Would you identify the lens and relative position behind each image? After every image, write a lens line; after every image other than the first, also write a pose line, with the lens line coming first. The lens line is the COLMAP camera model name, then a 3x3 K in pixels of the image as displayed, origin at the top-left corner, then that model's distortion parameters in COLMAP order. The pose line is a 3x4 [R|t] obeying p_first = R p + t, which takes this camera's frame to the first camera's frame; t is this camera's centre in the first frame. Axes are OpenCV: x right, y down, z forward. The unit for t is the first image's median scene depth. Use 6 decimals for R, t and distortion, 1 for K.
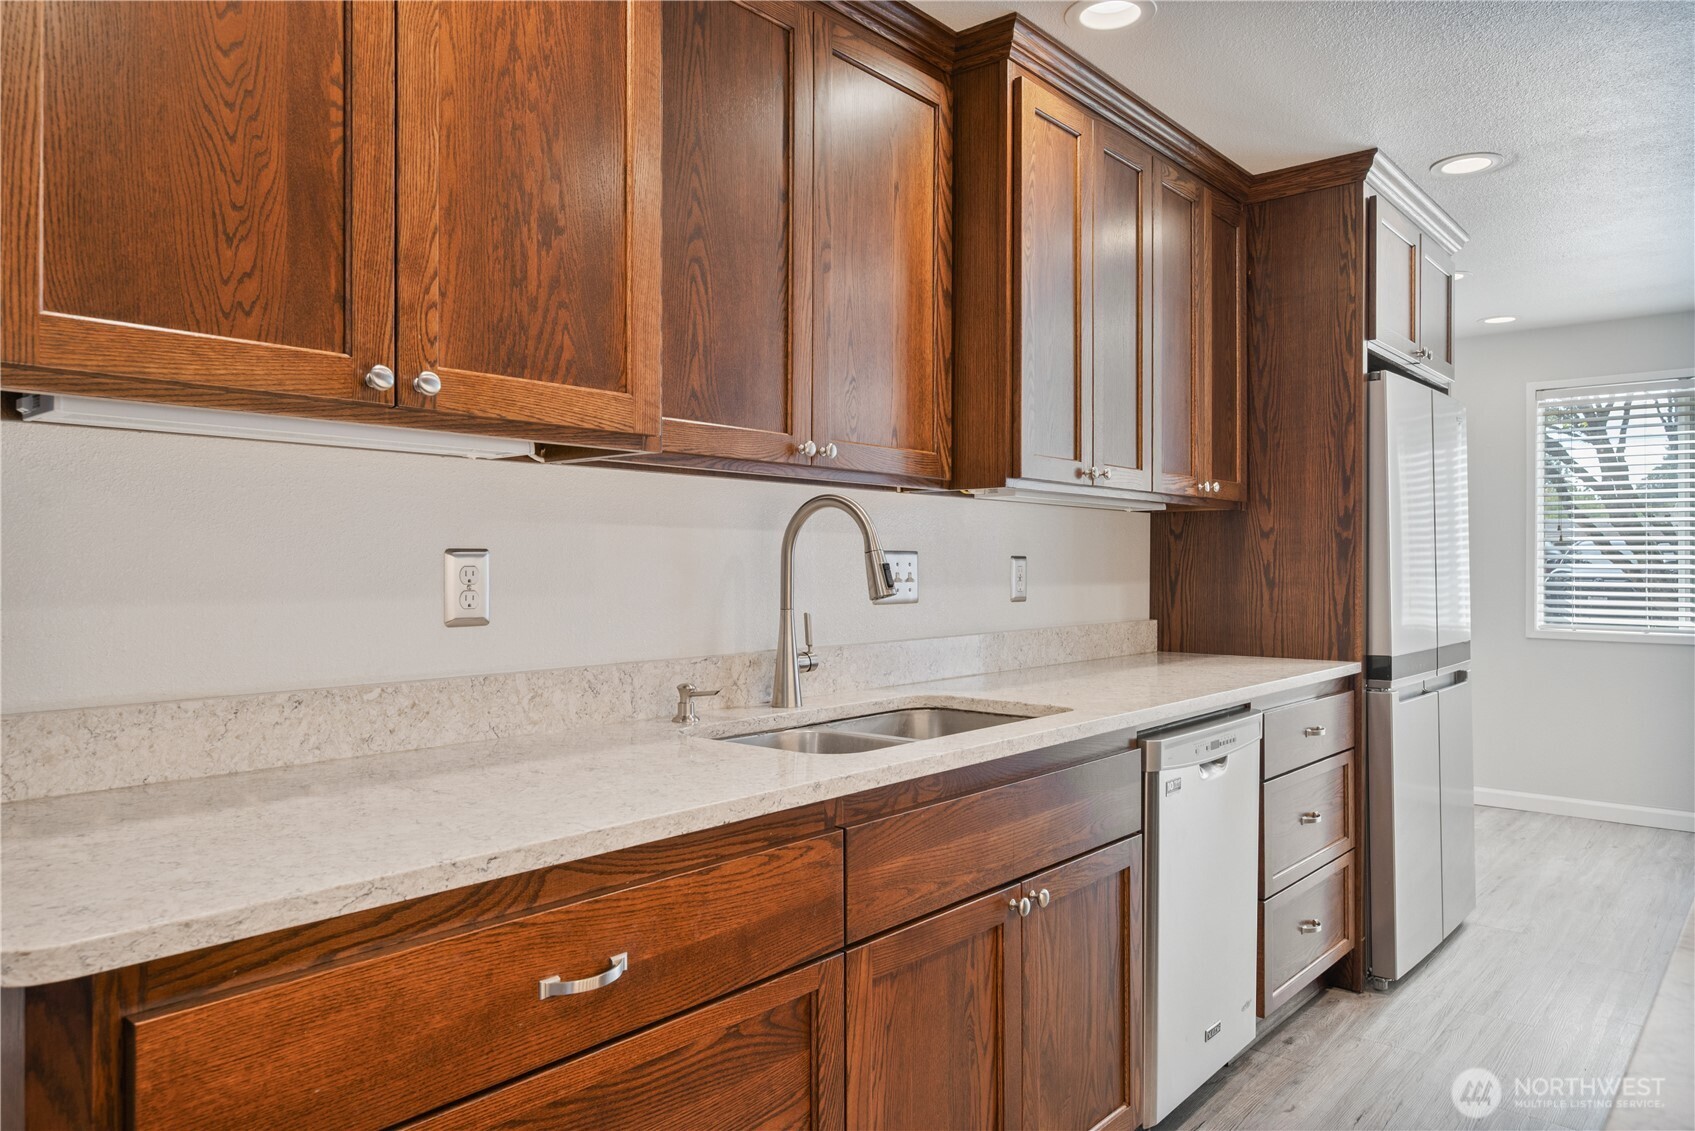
lens RADIAL K [[1127.4, 0, 853.4], [0, 1127.4, 567.6], [0, 0, 1]] dist [-0.029548, 0.000874]
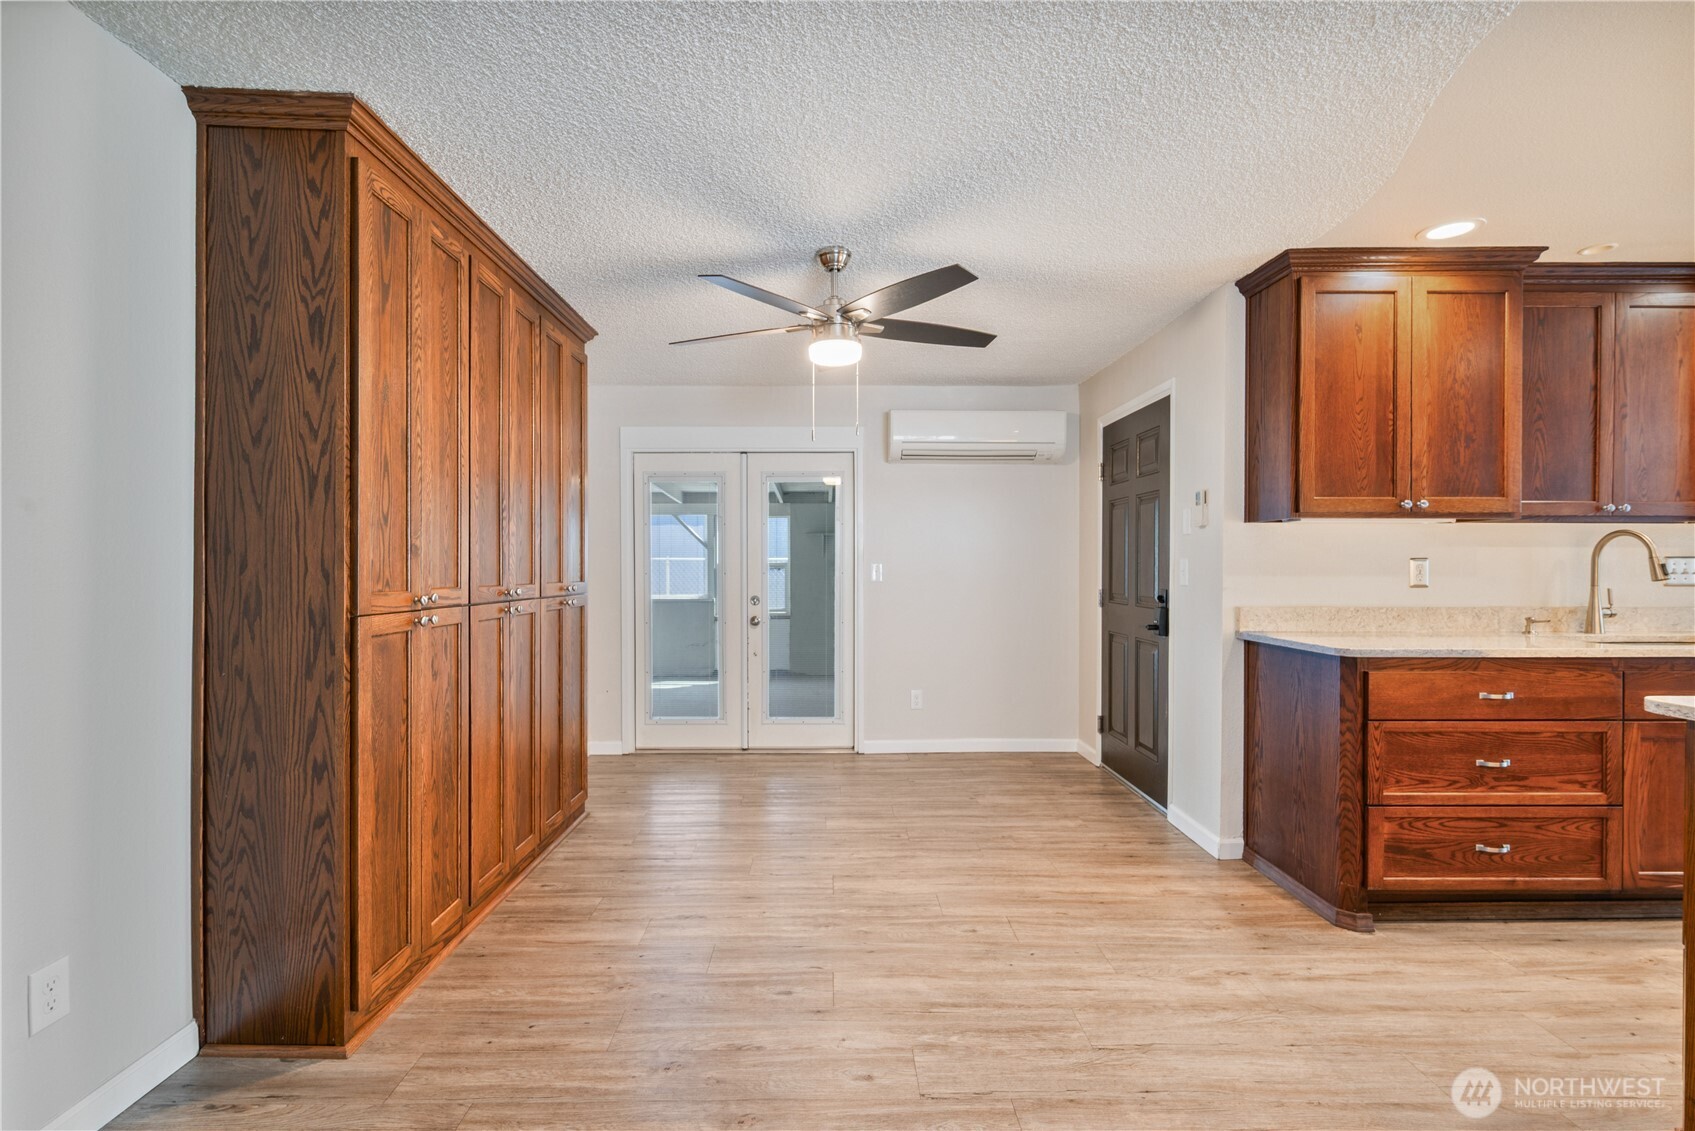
lens RADIAL K [[802.1, 0, 813.7], [0, 802.1, 570.8], [0, 0, 1]] dist [0.006872, 0.001508]
pose [[0.665198, 0.004631, -0.746653, 0.103806], [-0.002701, 0.999989, 0.003796, 0.008440], [0.746662, -0.000508, 0.665203, -1.154452]]
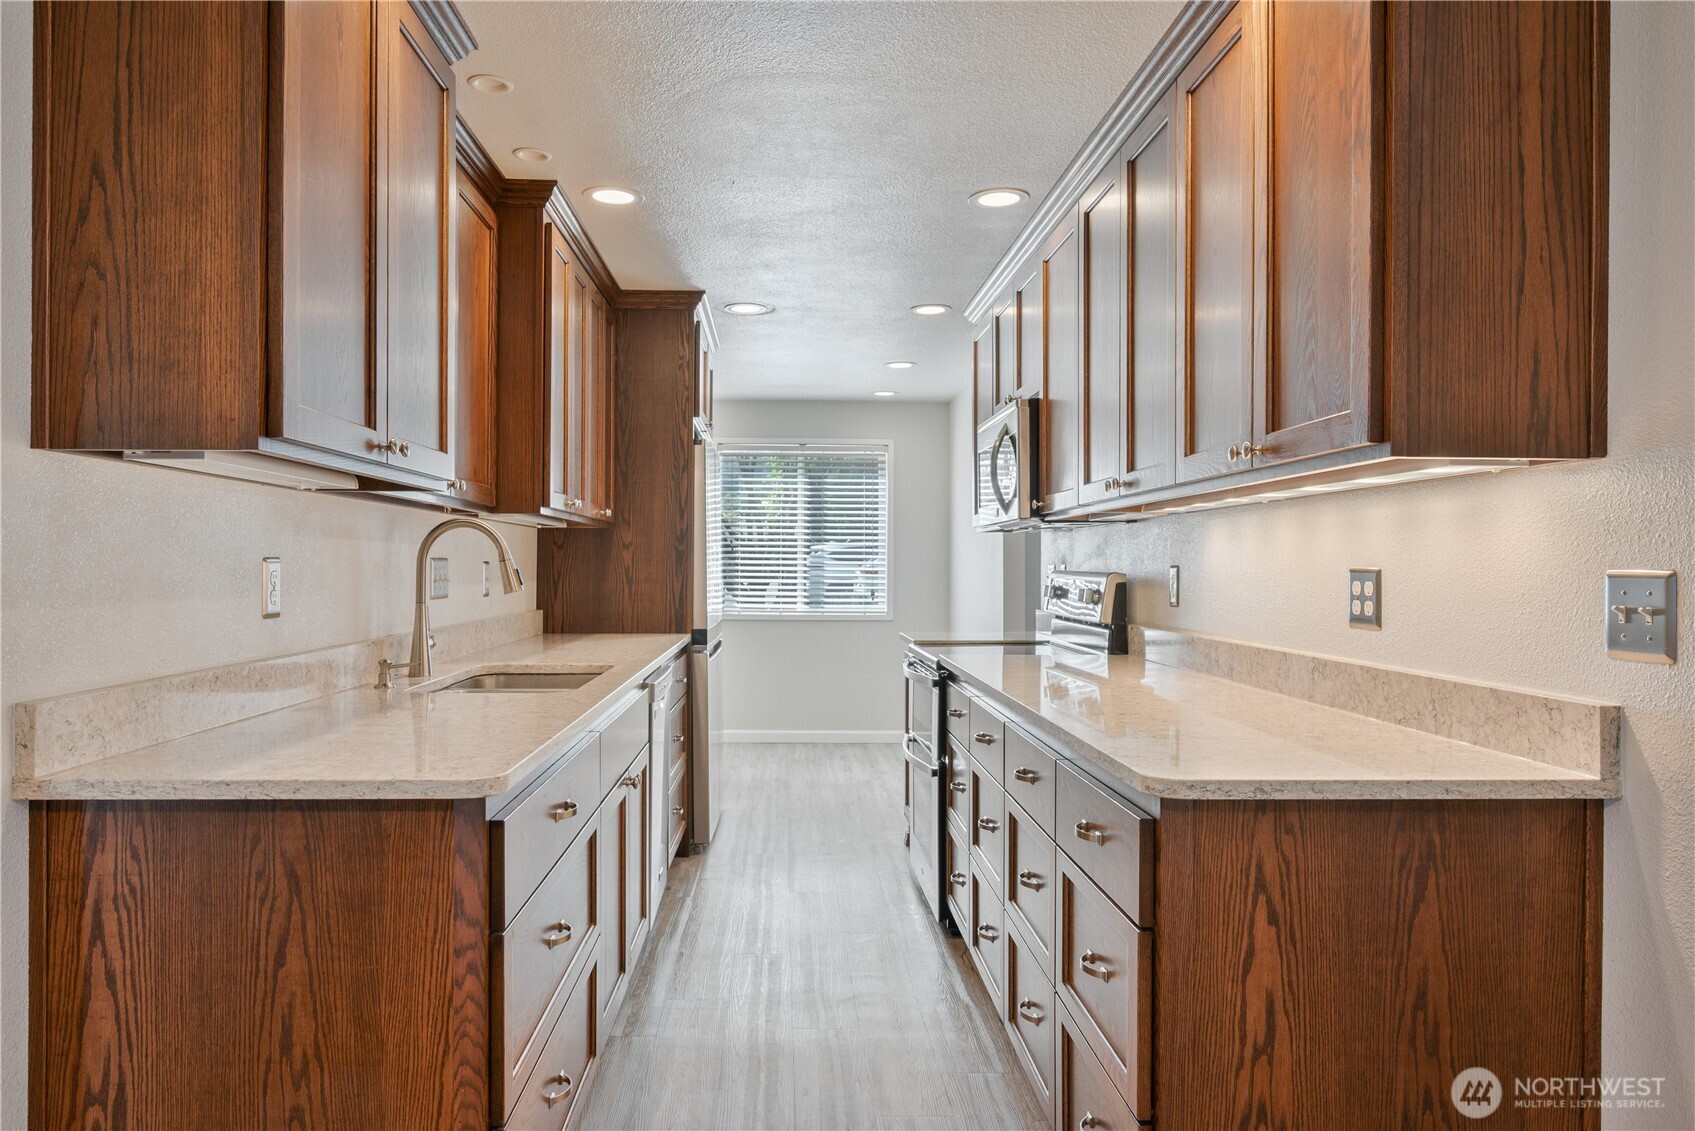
lens RADIAL K [[1127.4, 0, 843.0], [0, 1127.4, 563.0], [0, 0, 1]] dist [-0.029548, 0.000874]
pose [[0.713669, 0.003604, 0.700473, -0.684256], [-0.000906, 0.999991, -0.004221, -0.004878], [-0.700482, 0.002378, 0.713666, -0.314448]]
